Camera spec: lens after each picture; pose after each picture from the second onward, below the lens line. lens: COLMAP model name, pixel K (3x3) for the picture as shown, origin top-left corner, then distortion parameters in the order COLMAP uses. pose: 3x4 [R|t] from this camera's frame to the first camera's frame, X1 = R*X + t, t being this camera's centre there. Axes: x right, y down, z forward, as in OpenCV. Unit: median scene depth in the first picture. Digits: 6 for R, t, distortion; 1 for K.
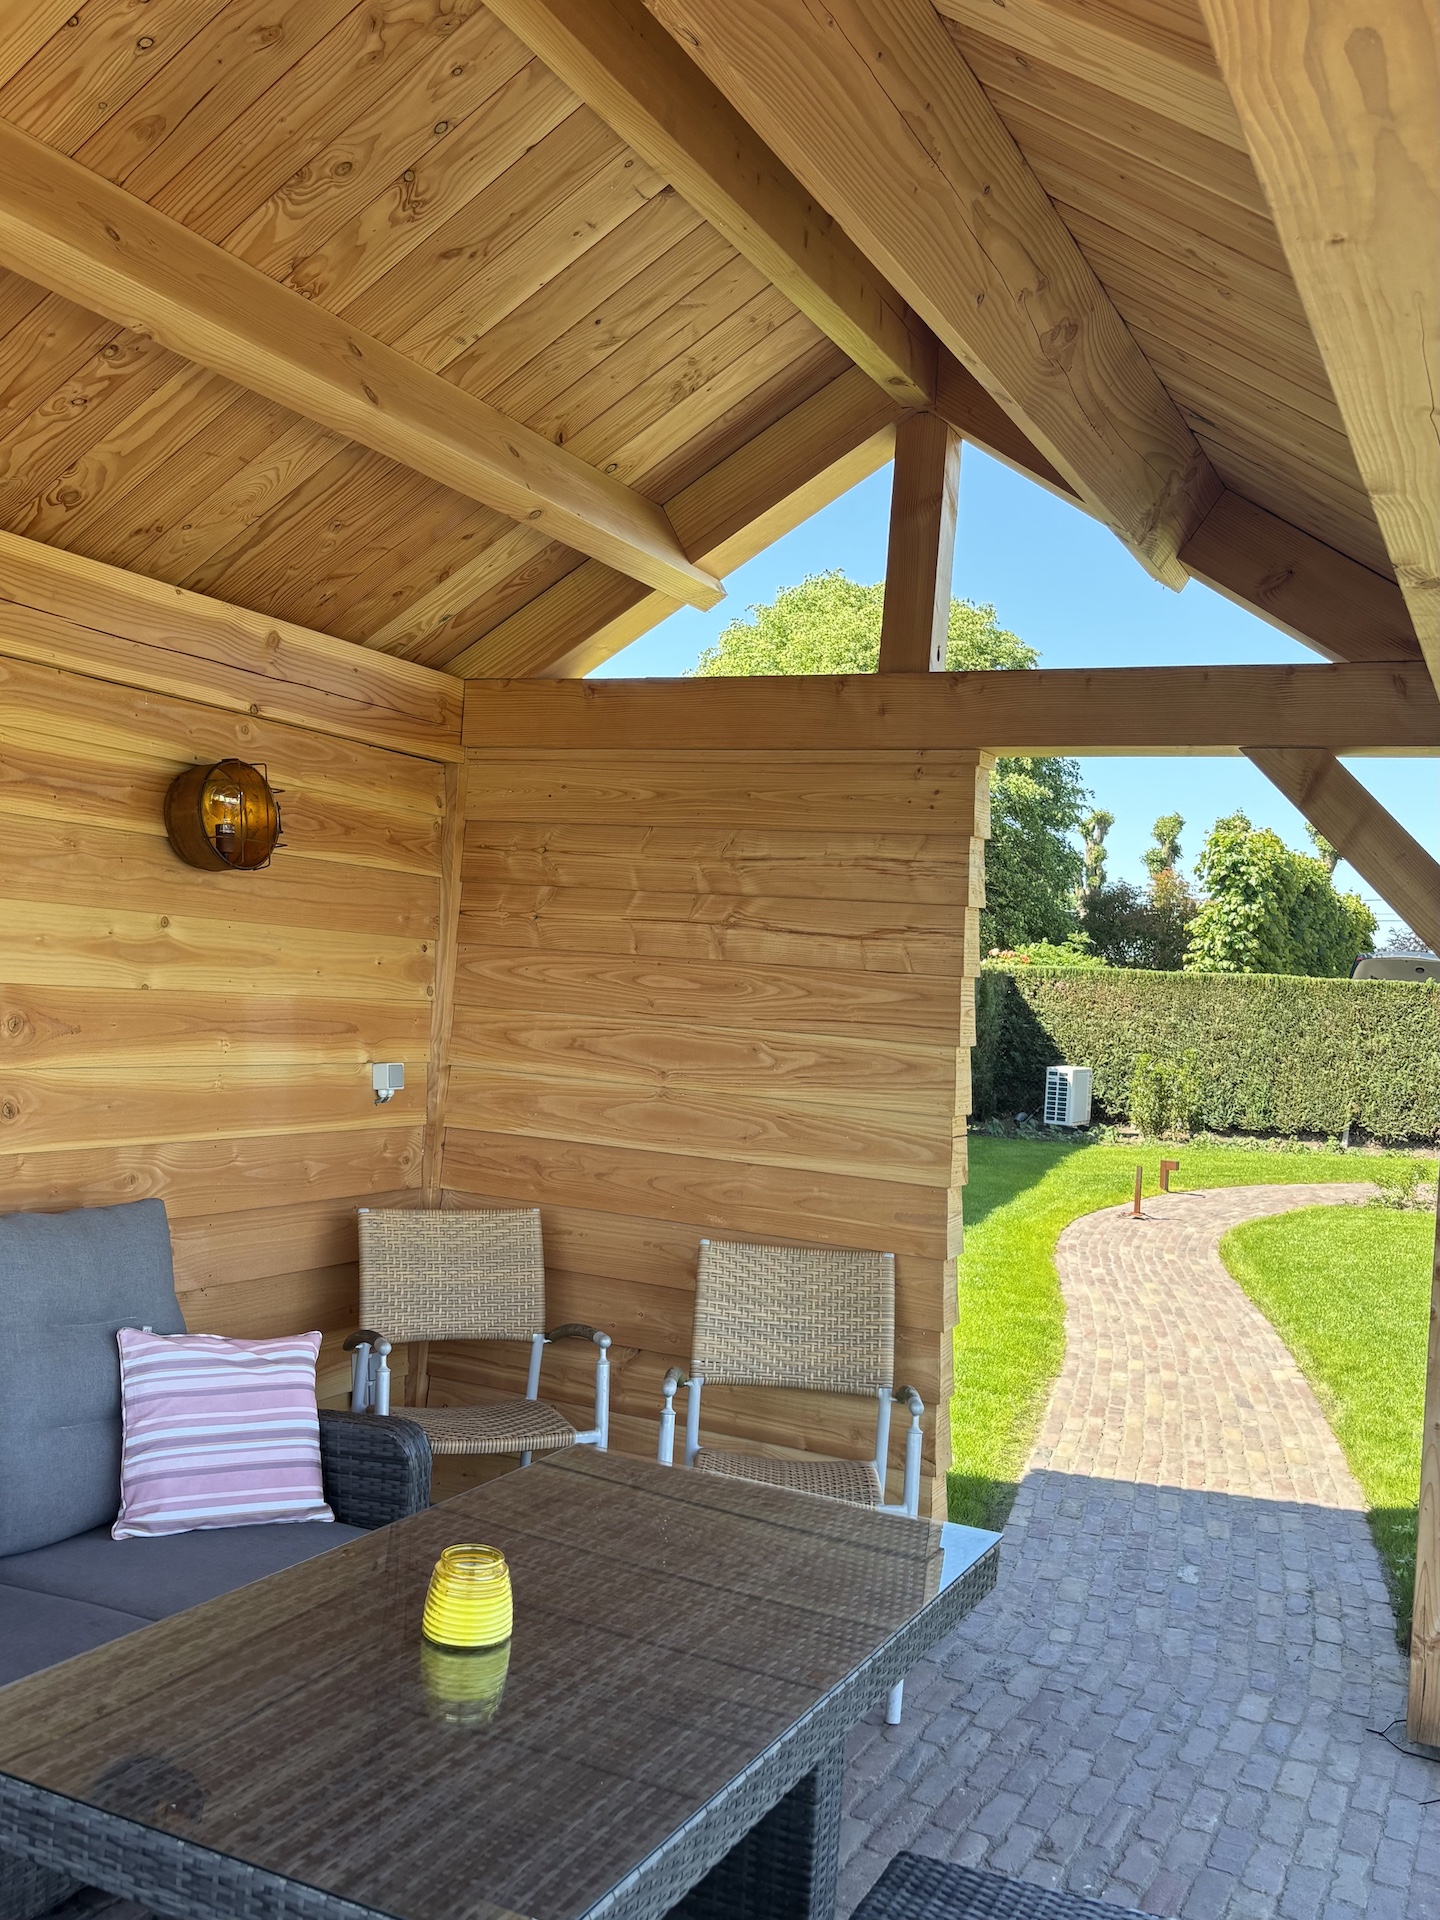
lens RADIAL K [[1739.5, 0, 720.0], [0, 1739.5, 960.0], [0, 0, 1]] dist [0.074841, -0.001663]
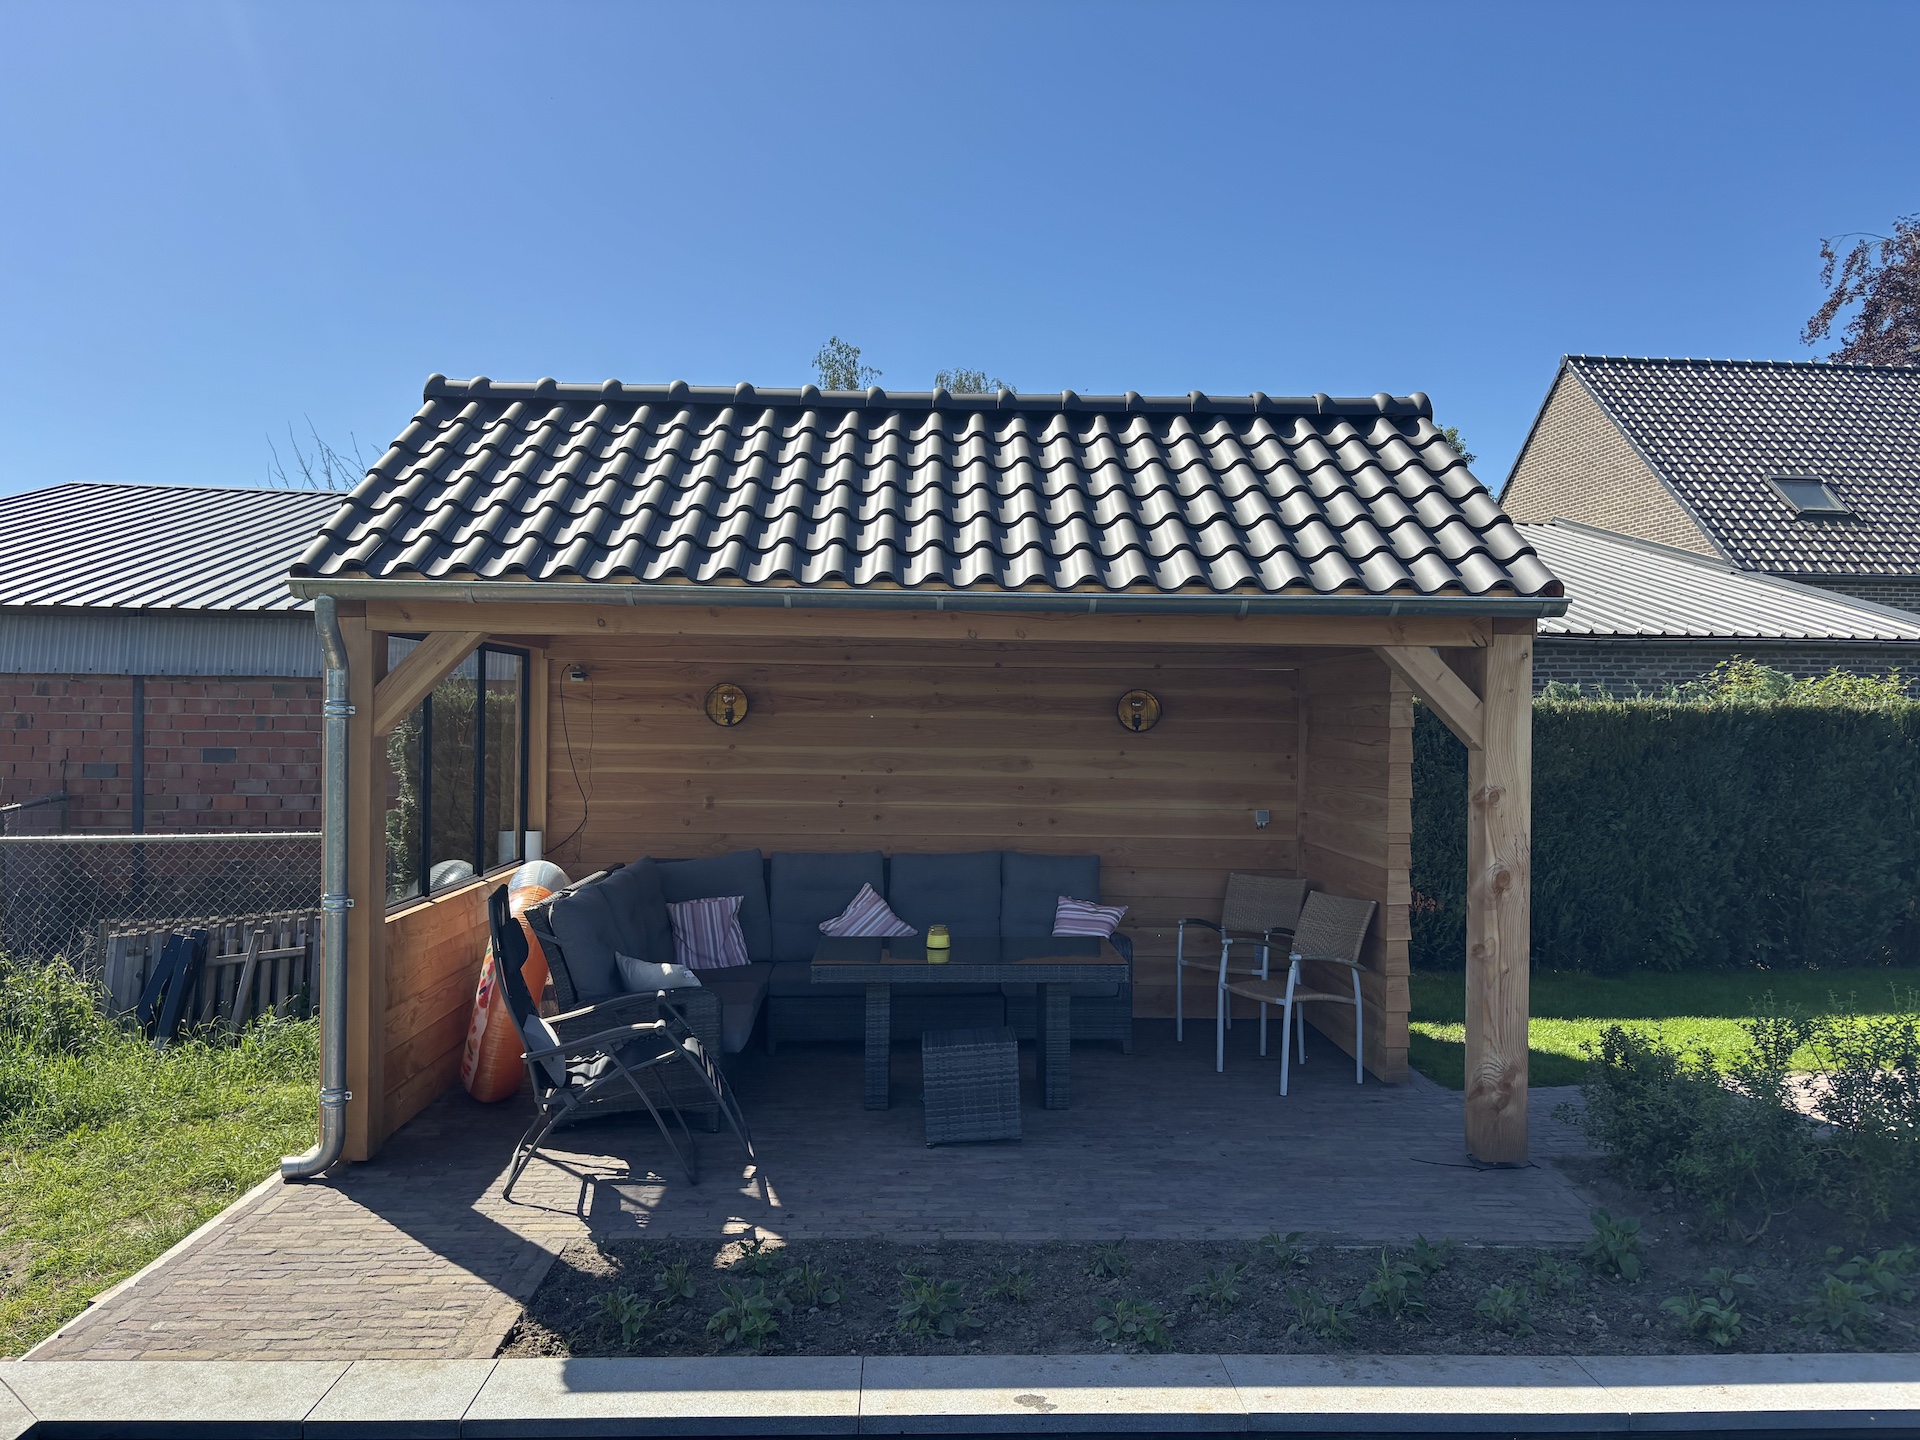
lens RADIAL K [[1440.7, 0, 960.0], [0, 1440.7, 720.0], [0, 0, 1]] dist [0.051054, -0.000923]
pose [[0.451483, -0.059997, -0.890261, 1.354860], [0.029910, 0.998194, -0.052102, 0.031002], [0.891778, -0.003105, 0.452462, -0.177864]]
